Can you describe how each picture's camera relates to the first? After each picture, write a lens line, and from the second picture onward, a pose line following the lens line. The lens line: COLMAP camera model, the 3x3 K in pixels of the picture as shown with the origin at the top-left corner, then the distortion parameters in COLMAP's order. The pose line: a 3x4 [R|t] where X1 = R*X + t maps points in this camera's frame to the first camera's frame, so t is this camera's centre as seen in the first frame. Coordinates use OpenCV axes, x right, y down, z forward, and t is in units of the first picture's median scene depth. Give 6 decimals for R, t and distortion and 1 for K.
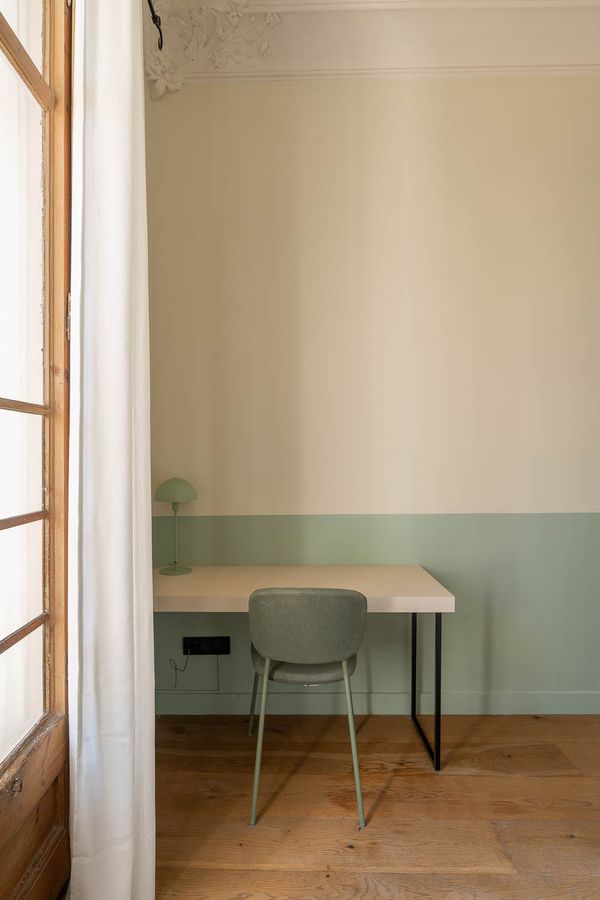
lens RADIAL K [[475.3, 0, 293.4], [0, 475.3, 456.6], [0, 0, 1]] dist [-0.004561, 0.000656]
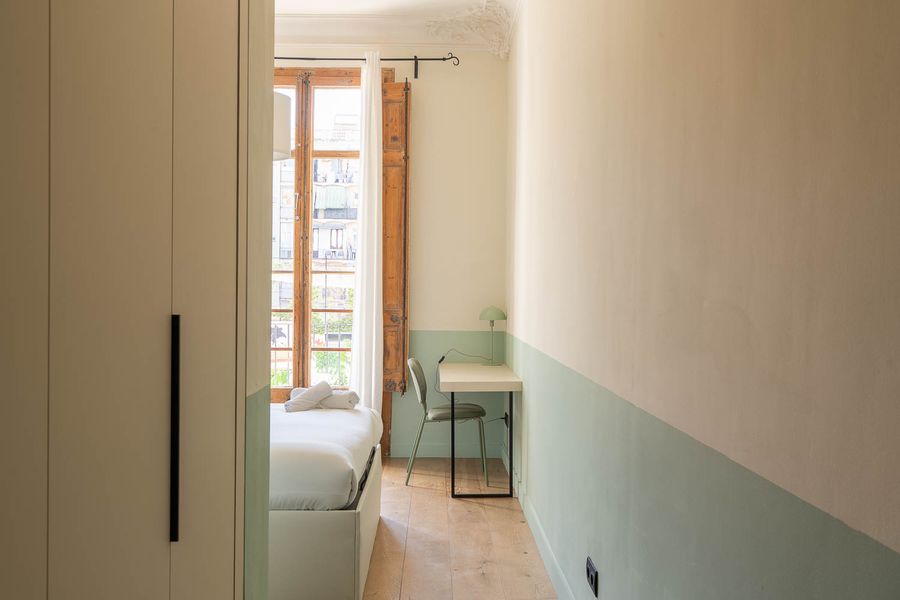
lens RADIAL K [[852.5, 0, 438.0], [0, 852.5, 284.4], [0, 0, 1]] dist [0.008335, 0.000000]
pose [[0.032479, 0.004042, -0.999464, 2.820534], [-0.007433, 0.999965, 0.003803, -0.038778], [0.999445, 0.007305, 0.032508, 0.790702]]
